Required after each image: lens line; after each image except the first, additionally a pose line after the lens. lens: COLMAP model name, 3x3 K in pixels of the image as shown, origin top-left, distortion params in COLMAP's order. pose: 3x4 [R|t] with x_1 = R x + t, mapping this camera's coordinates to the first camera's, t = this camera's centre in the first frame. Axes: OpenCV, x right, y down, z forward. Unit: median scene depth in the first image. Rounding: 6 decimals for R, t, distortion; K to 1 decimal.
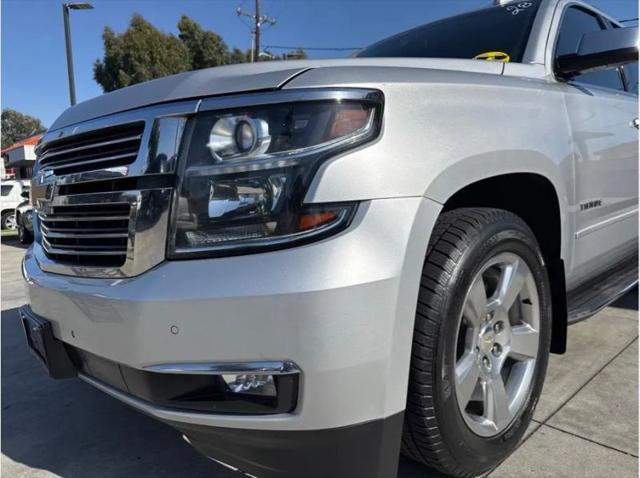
lens RADIAL K [[451.3, 0, 322.3], [0, 451.3, 239.1], [0, 0, 1]] dist [0.067571, -0.087323]
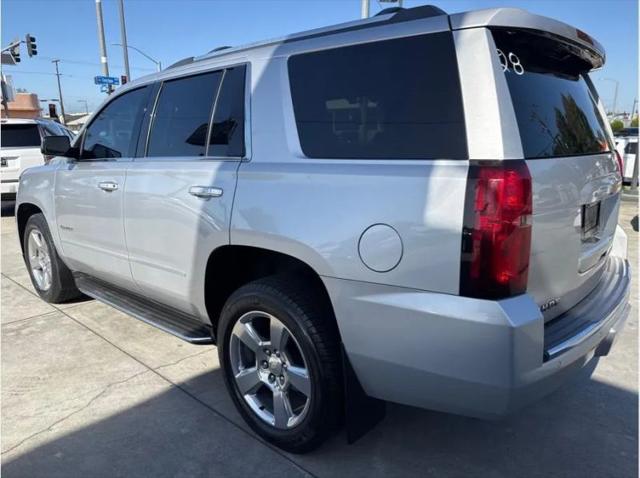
lens RADIAL K [[451.3, 0, 322.3], [0, 451.3, 239.1], [0, 0, 1]] dist [0.067571, -0.087323]
pose [[0.105179, 0.249802, -0.962567, 4.128776], [-0.117774, 0.964253, 0.237371, -0.993274], [0.987455, 0.088399, 0.130840, 2.939199]]
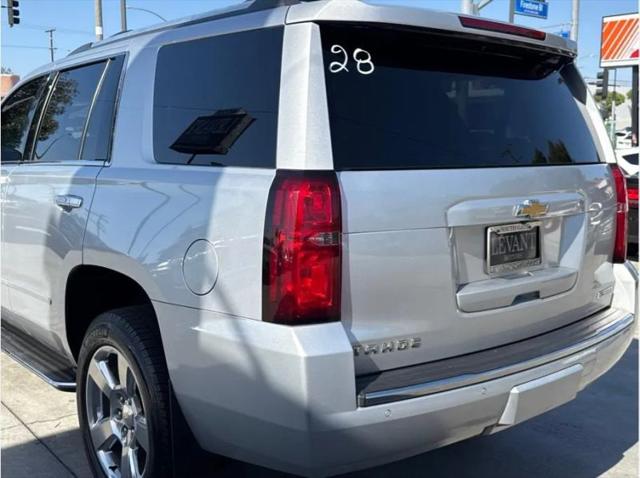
lens RADIAL K [[685.1, 0, 320.0], [0, 685.1, 239.0], [0, 0, 1]] dist [0.187068, -0.421420]
pose [[-0.044138, 0.175301, -0.983525, 4.614285], [-0.128391, 0.975325, 0.179601, -1.105314], [0.990741, 0.134203, -0.020542, 3.657053]]
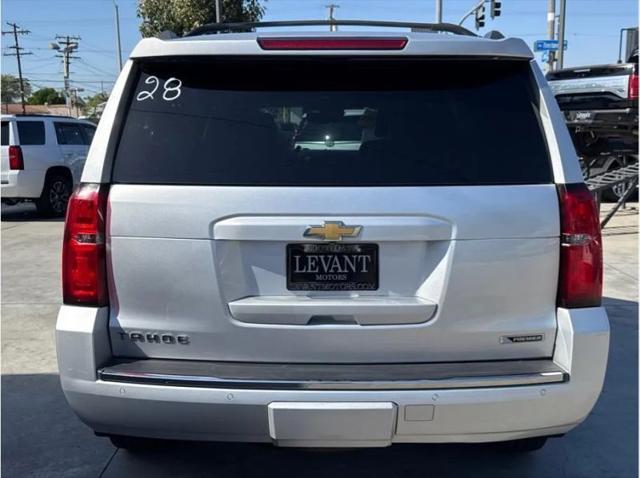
lens RADIAL K [[700.0, 0, 303.1], [0, 700.0, 237.9], [0, 0, 1]] dist [0.179461, -0.401786]
pose [[-0.687765, 0.152597, -0.709714, 4.035908], [-0.058516, 0.962822, 0.263724, -1.409365], [0.723572, 0.222909, -0.653265, 5.494660]]
